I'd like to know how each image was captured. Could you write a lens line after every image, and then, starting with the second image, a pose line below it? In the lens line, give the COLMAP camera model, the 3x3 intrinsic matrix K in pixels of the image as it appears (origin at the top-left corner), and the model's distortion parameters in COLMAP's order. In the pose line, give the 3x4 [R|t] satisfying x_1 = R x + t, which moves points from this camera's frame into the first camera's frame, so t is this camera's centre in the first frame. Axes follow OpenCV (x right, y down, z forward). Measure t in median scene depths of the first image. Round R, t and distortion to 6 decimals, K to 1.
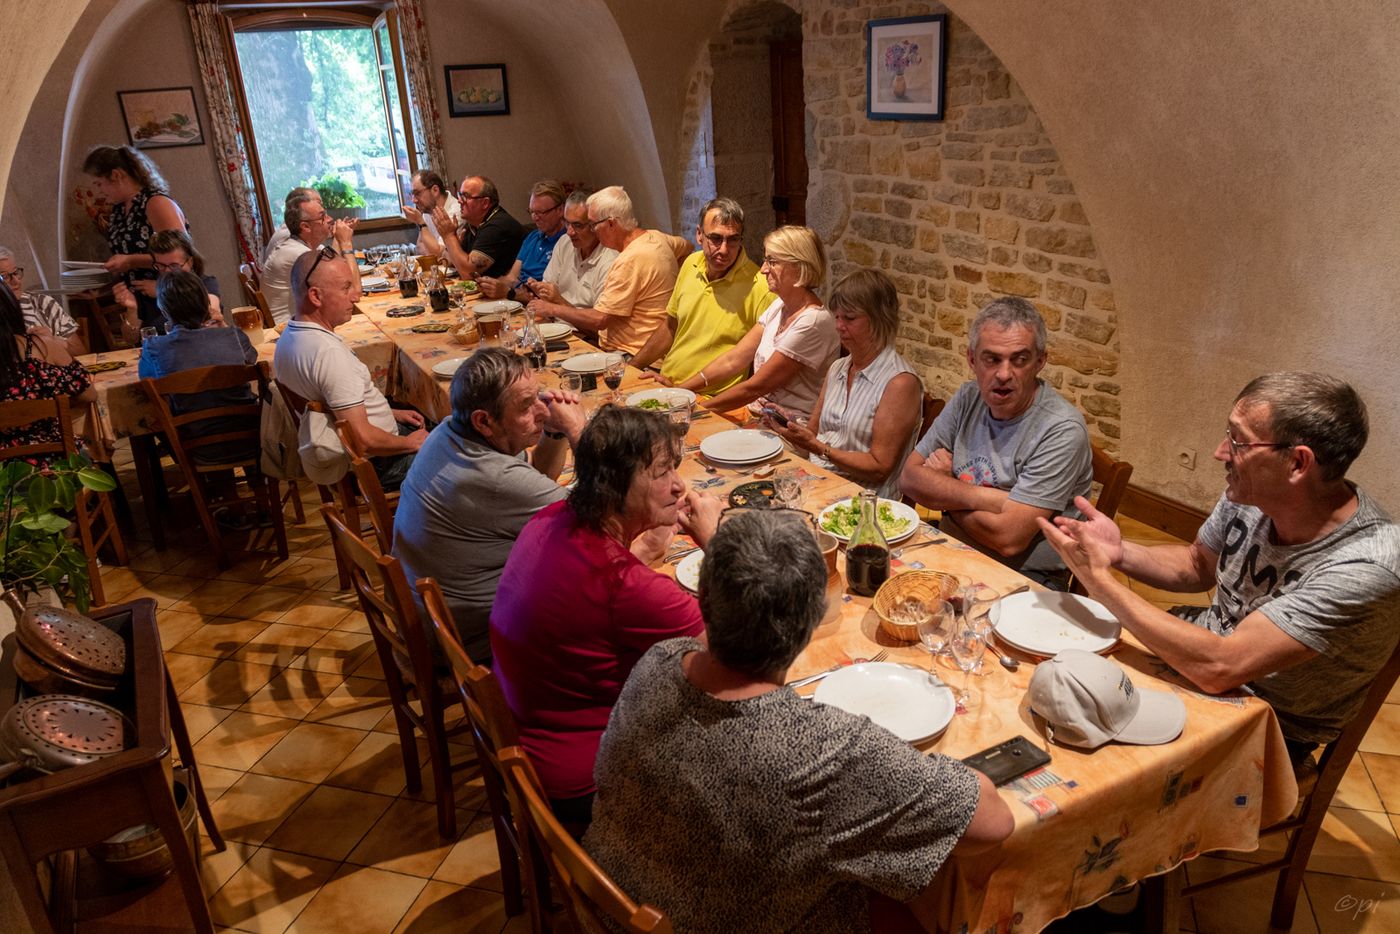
lens RADIAL K [[1011.3, 0, 699.5], [0, 1011.3, 470.0], [0, 0, 1]] dist [-0.001875, 0.000243]
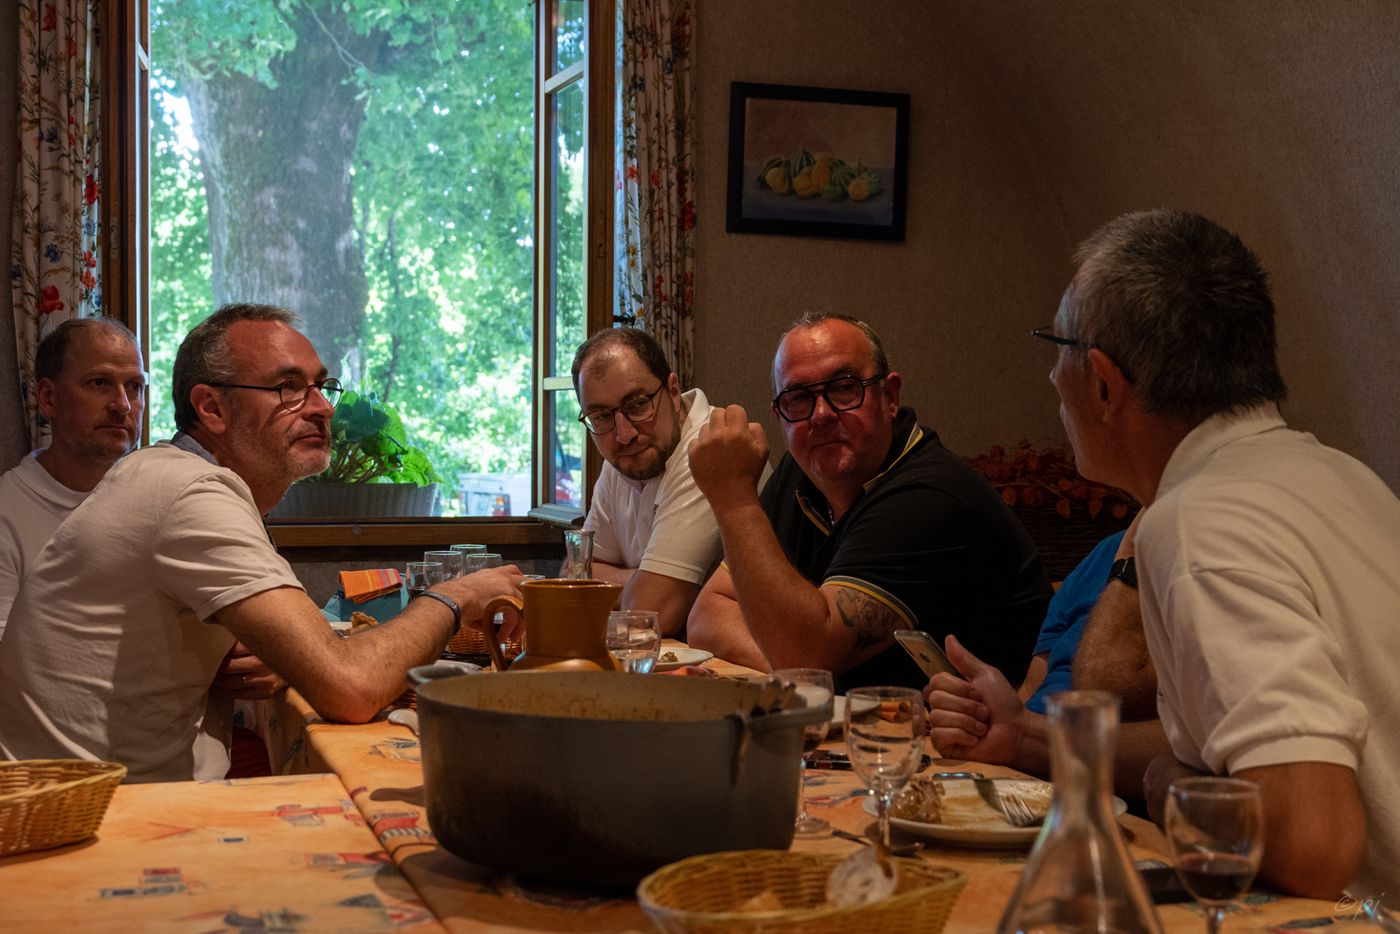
lens RADIAL K [[2043.0, 0, 700.1], [0, 2043.0, 466.4], [0, 0, 1]] dist [0.022219, 0.000000]
pose [[0.980451, 0.065754, -0.185449, -0.131079], [-0.125563, 0.934737, -0.332415, -0.059308], [0.151489, 0.349202, 0.924721, 0.425642]]
